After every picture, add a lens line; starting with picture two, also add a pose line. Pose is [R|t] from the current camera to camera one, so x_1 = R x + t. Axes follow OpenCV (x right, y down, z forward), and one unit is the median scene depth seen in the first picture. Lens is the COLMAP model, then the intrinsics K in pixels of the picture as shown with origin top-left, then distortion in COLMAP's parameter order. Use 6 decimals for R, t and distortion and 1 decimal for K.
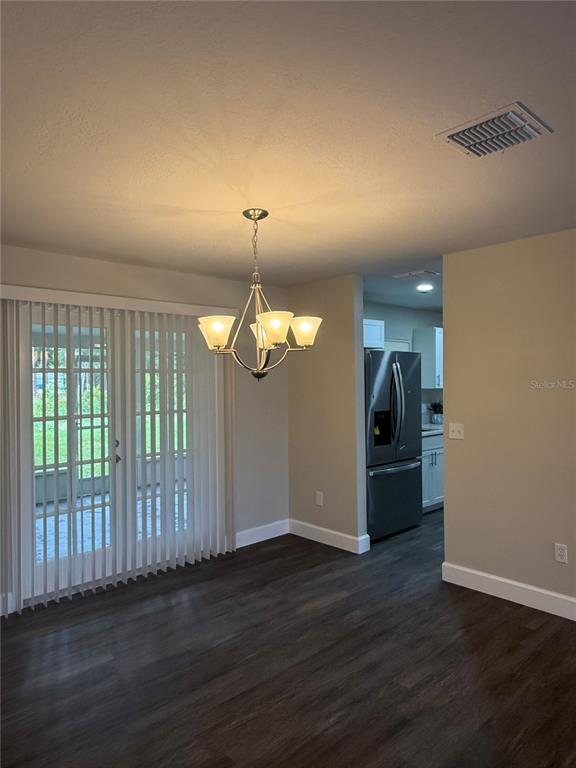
lens RADIAL K [[509.5, 0, 288.0], [0, 509.5, 384.0], [0, 0, 1]] dist [-0.002716, 0.001302]
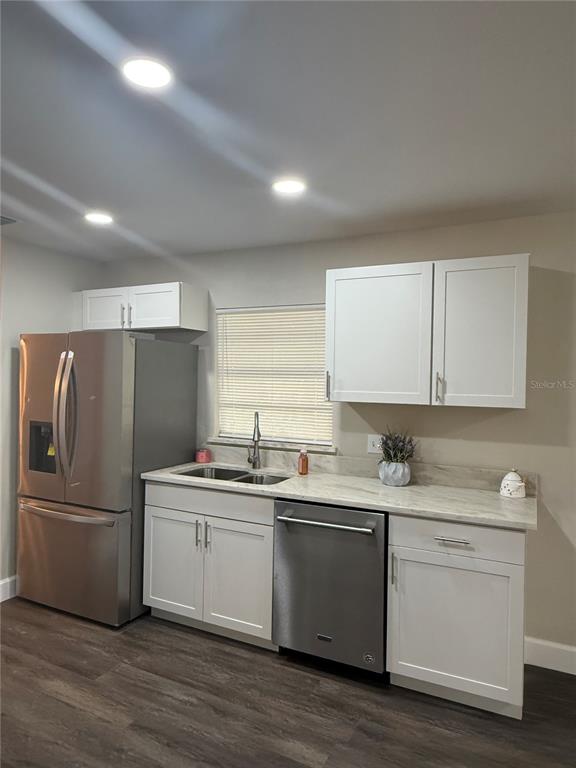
lens RADIAL K [[509.5, 0, 288.0], [0, 509.5, 384.0], [0, 0, 1]] dist [-0.002716, 0.001302]
pose [[0.358224, 0.031143, -0.933116, 0.796052], [-0.026179, 0.999386, 0.023305, -0.019361], [0.933269, 0.016080, 0.358819, 0.893896]]
